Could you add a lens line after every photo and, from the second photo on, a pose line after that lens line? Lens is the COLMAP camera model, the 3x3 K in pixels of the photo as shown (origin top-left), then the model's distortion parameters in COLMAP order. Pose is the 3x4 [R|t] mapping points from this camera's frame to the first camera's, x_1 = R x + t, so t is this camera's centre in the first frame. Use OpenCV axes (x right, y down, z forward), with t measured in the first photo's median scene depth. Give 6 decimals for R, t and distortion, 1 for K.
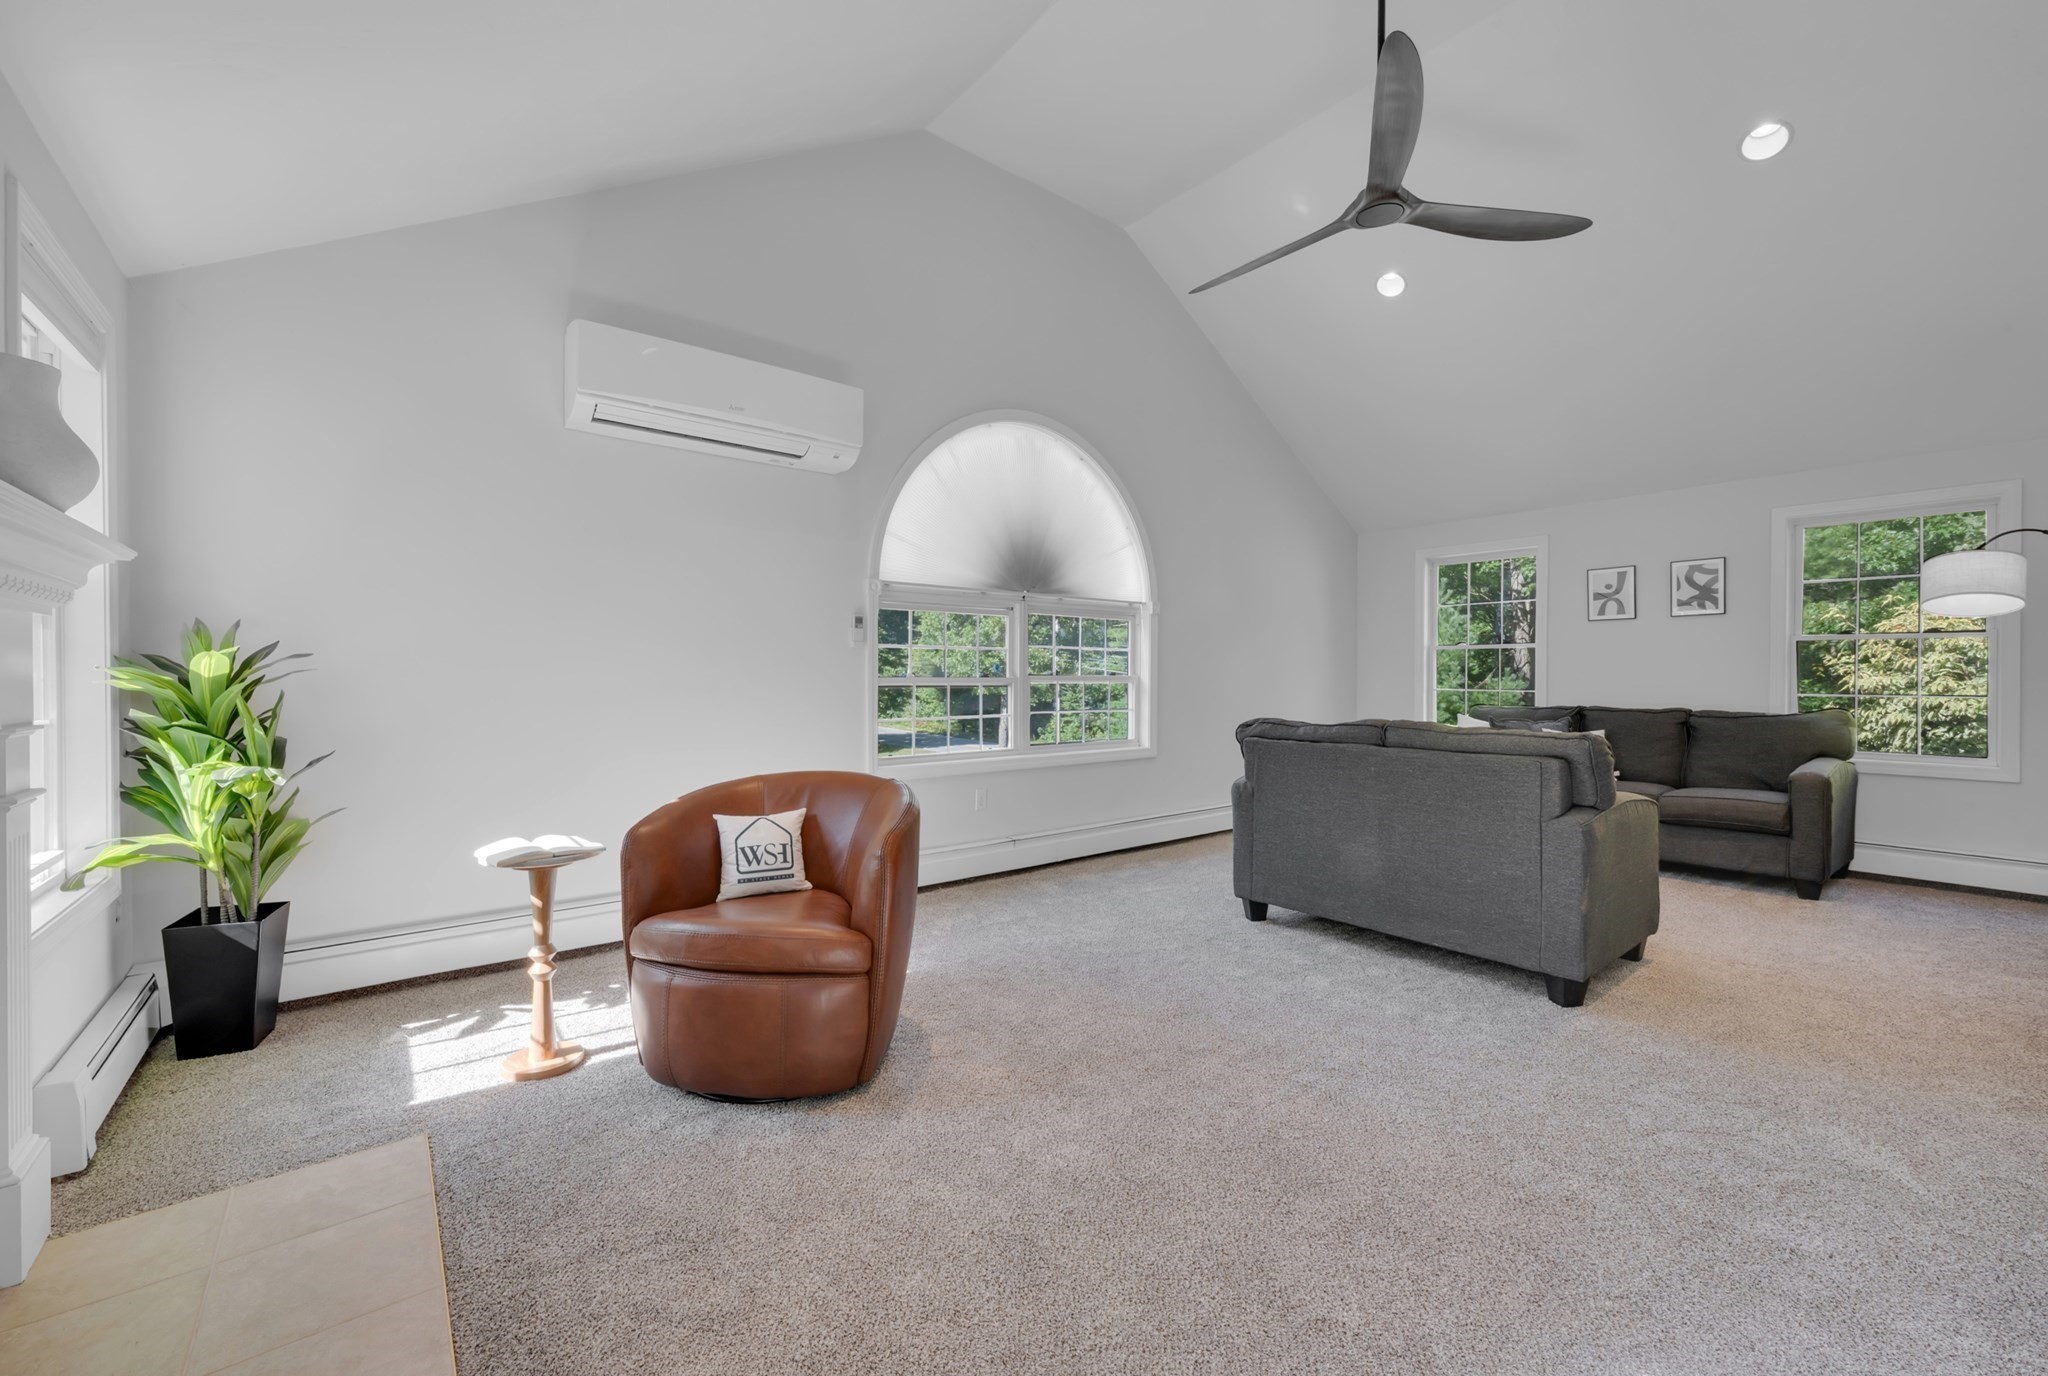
lens RADIAL K [[784.6, 0, 1025.5], [0, 784.6, 677.2], [0, 0, 1]] dist [0.001749, 0.000176]
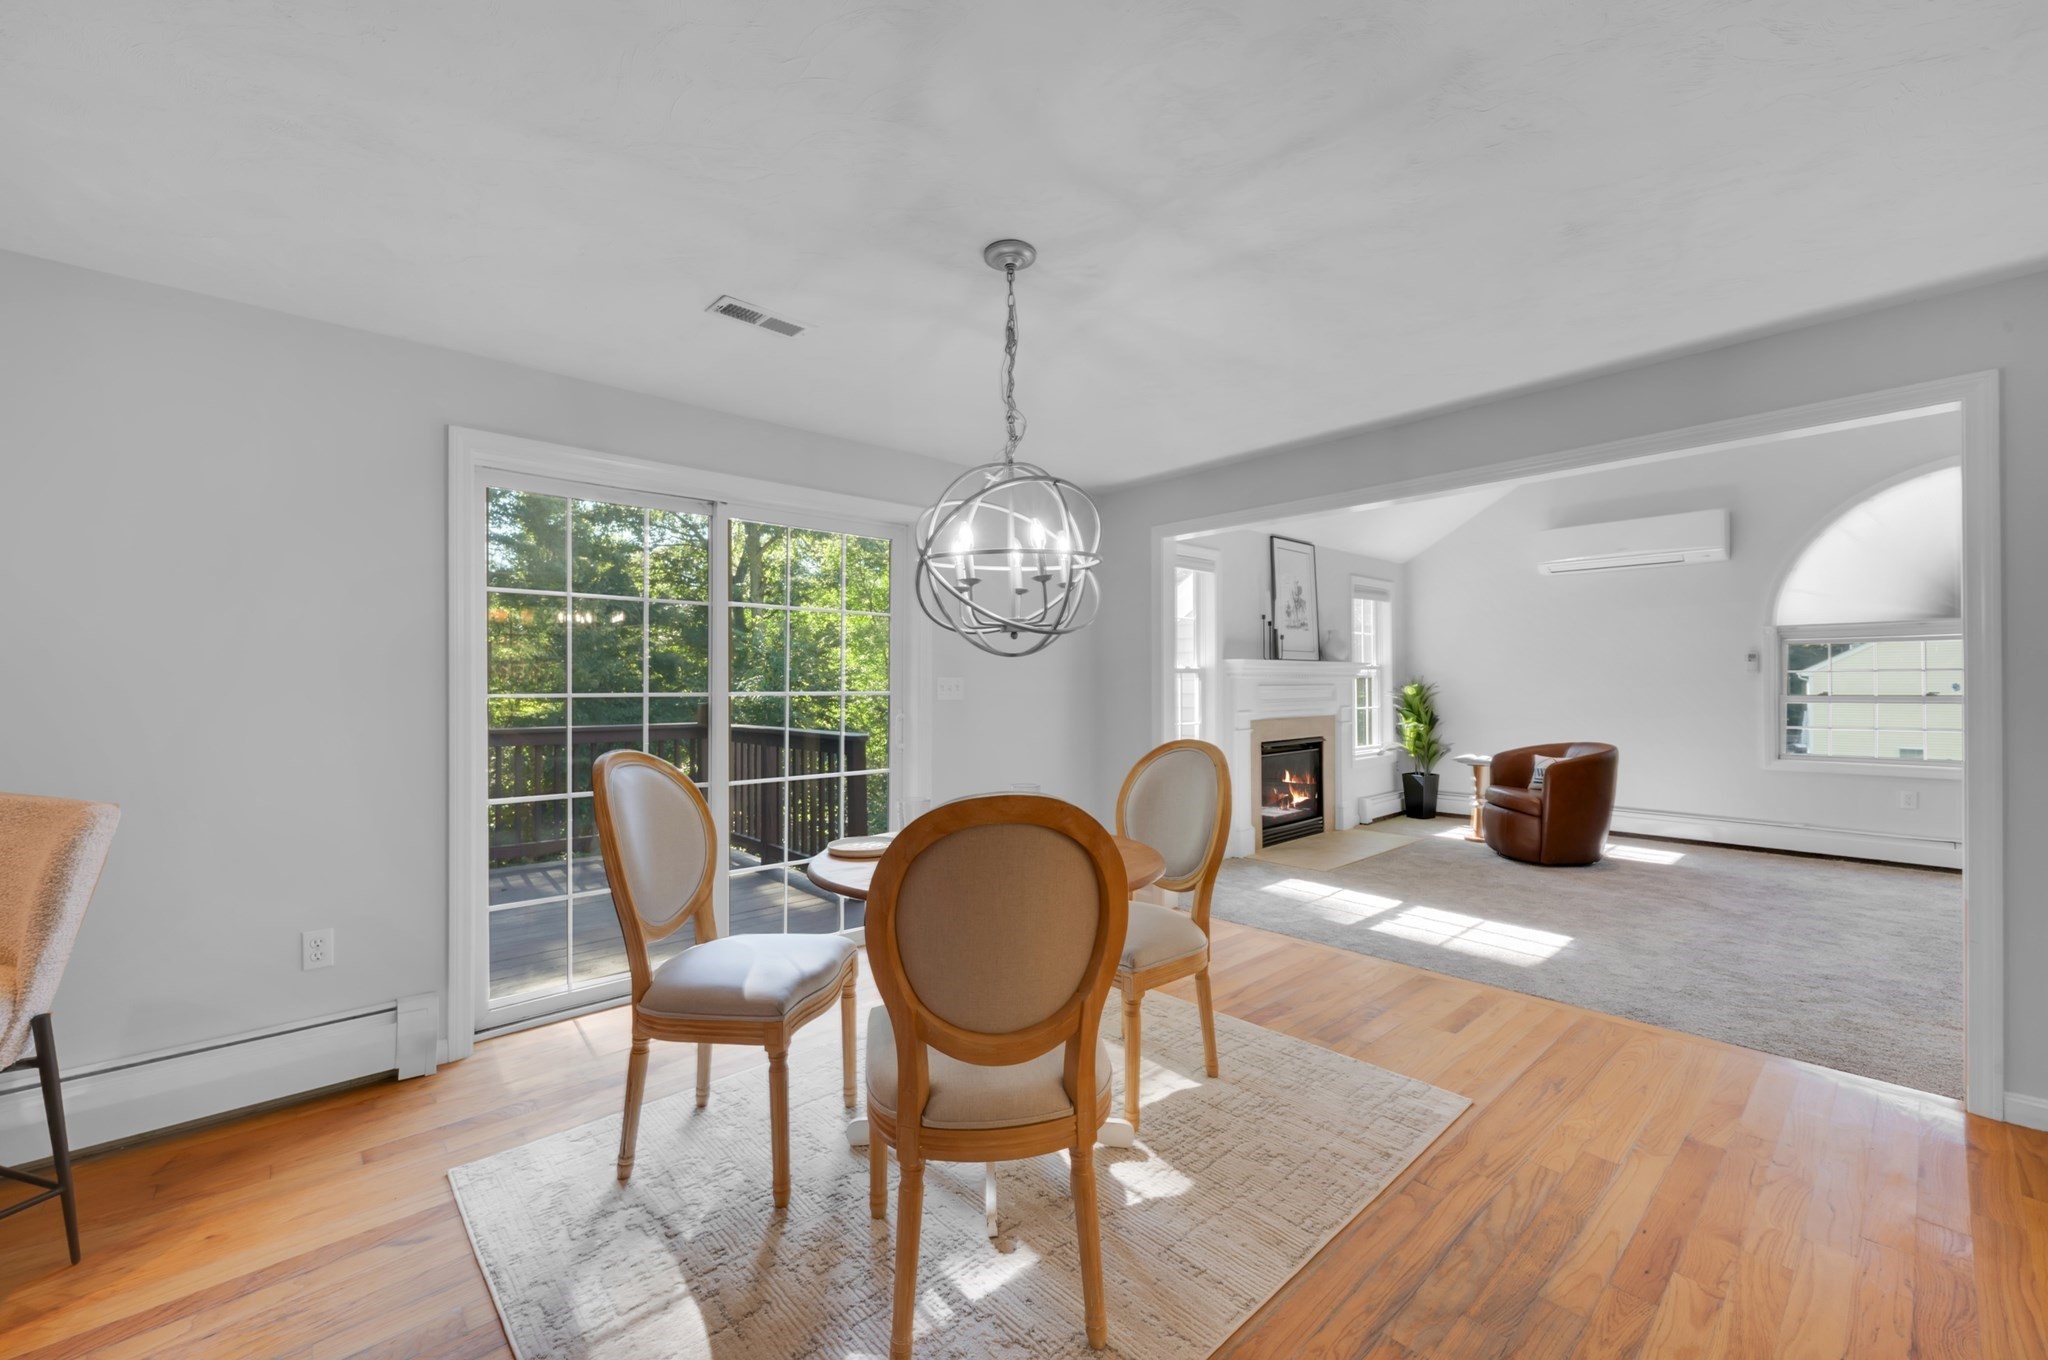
lens RADIAL K [[811.2, 0, 1025.3], [0, 811.2, 680.9], [0, 0, 1]] dist [-0.000287, -0.000013]
pose [[0.061011, -0.009887, -0.998088, 1.954820], [-0.001222, 0.999949, -0.009980, -0.018751], [0.998136, 0.001829, 0.060996, -0.682072]]
